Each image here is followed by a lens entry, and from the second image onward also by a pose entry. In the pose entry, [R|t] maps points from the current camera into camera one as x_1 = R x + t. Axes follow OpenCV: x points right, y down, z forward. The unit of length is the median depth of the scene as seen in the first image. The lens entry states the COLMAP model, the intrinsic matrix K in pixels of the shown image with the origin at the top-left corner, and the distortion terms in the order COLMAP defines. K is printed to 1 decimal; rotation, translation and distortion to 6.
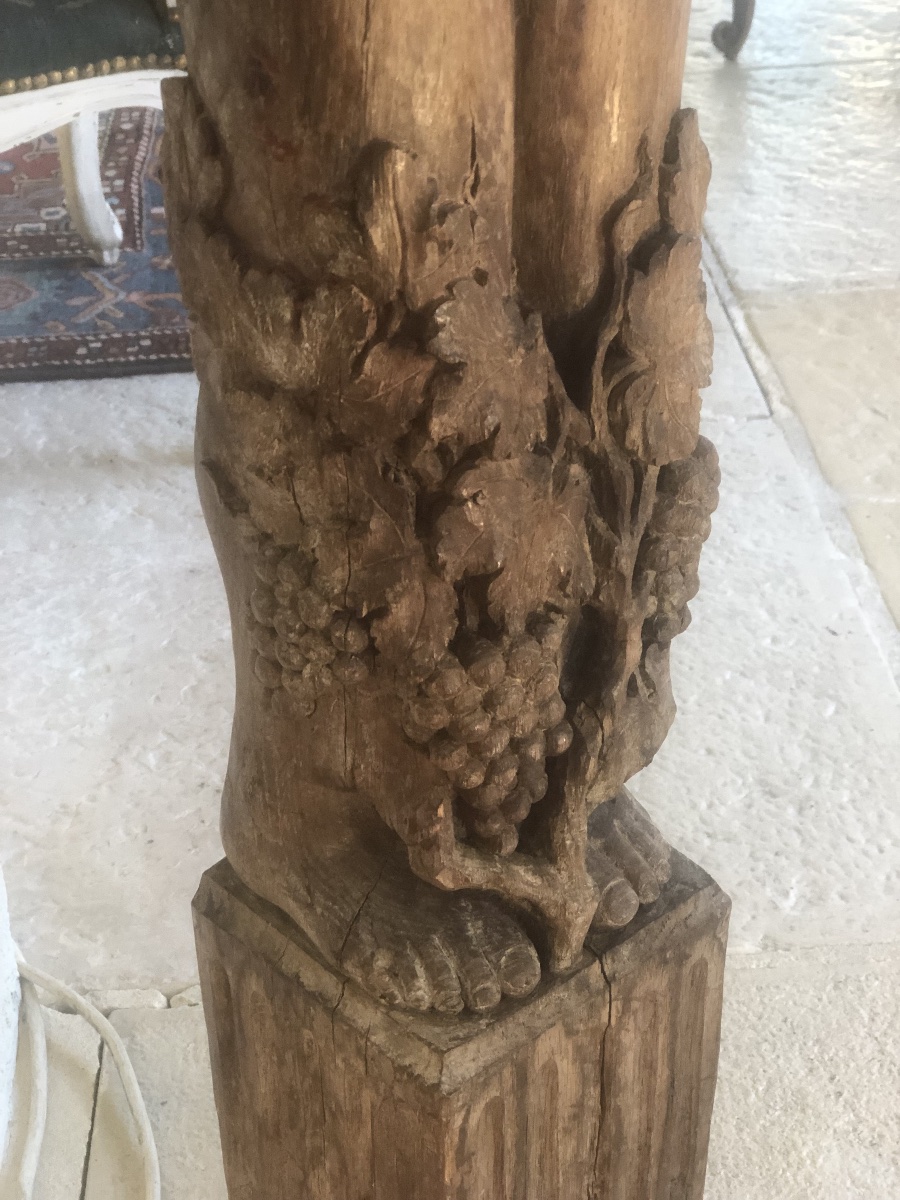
lens RADIAL K [[1970.0, 0, 450.0], [0, 1970.0, 600.0], [0, 0, 1]] dist [-0.054447, 0.858471]
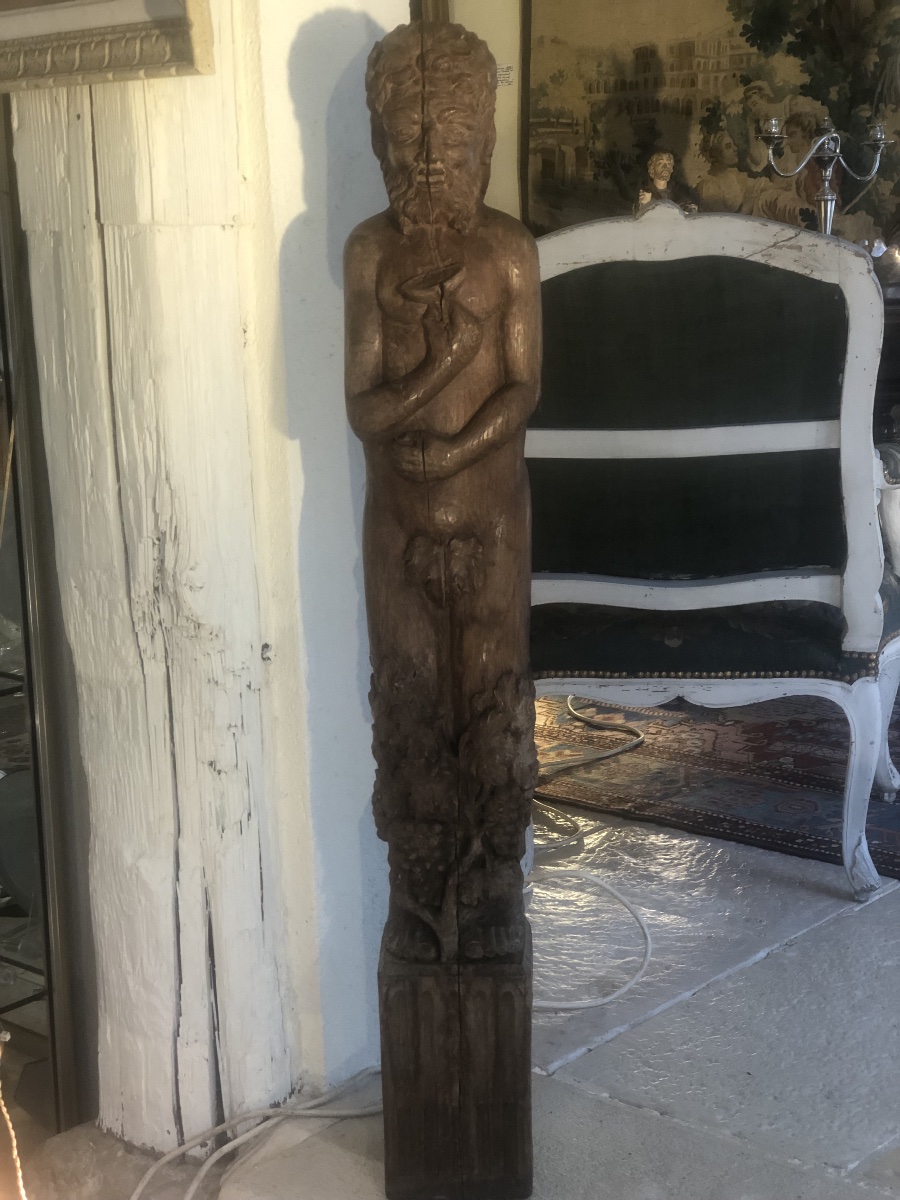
lens RADIAL K [[2045.1, 0, 449.6], [0, 2045.1, 624.8], [0, 0, 1]] dist [-0.009180, 1.469623]
pose [[0.698912, 0.163970, -0.696158, 2.076121], [-0.355652, 0.924166, -0.139385, 0.152841], [0.620510, 0.345008, 0.704228, -1.246529]]
